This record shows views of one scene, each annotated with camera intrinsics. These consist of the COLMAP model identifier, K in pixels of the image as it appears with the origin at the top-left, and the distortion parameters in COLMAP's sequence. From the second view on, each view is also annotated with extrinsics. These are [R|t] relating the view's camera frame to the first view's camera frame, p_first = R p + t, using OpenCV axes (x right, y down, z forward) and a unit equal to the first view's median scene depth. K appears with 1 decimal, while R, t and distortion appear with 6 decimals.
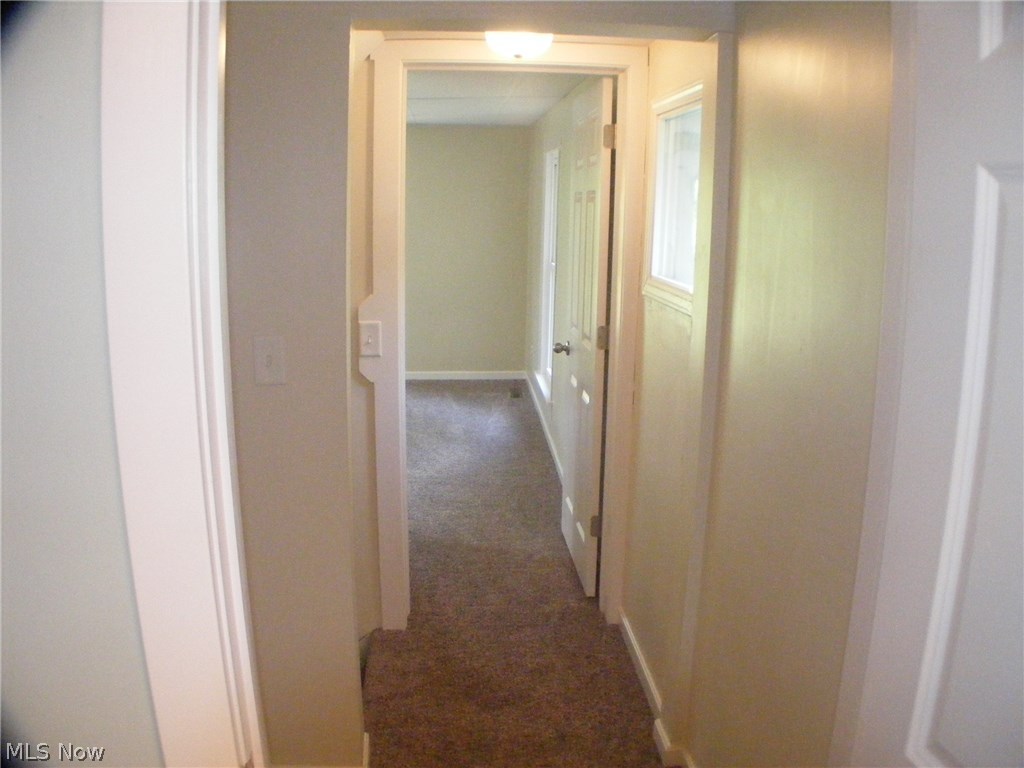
lens RADIAL K [[863.5, 0, 512.0], [0, 863.5, 384.0], [0, 0, 1]] dist [-0.270864, 0.070332]
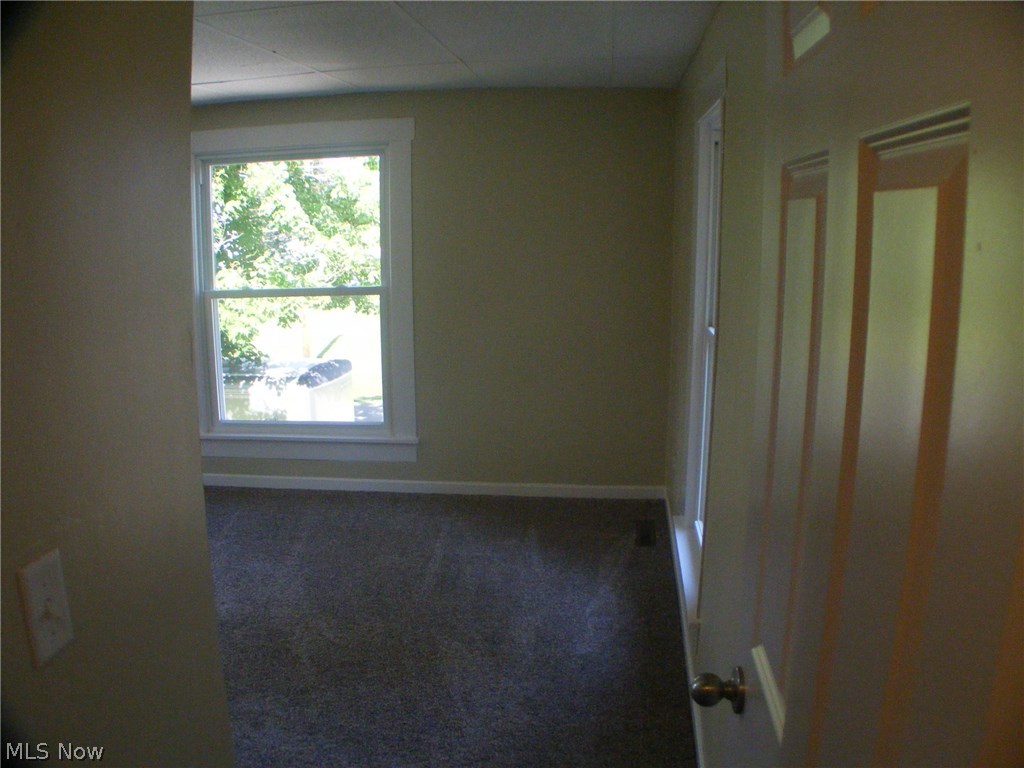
lens RADIAL K [[863.5, 0, 512.0], [0, 863.5, 384.0], [0, 0, 1]] dist [-0.270864, 0.070332]
pose [[0.982495, 0.018312, -0.185388, 0.024631], [-0.021368, 0.999666, -0.014502, -0.095983], [0.185060, 0.018210, 0.982558, 0.462616]]
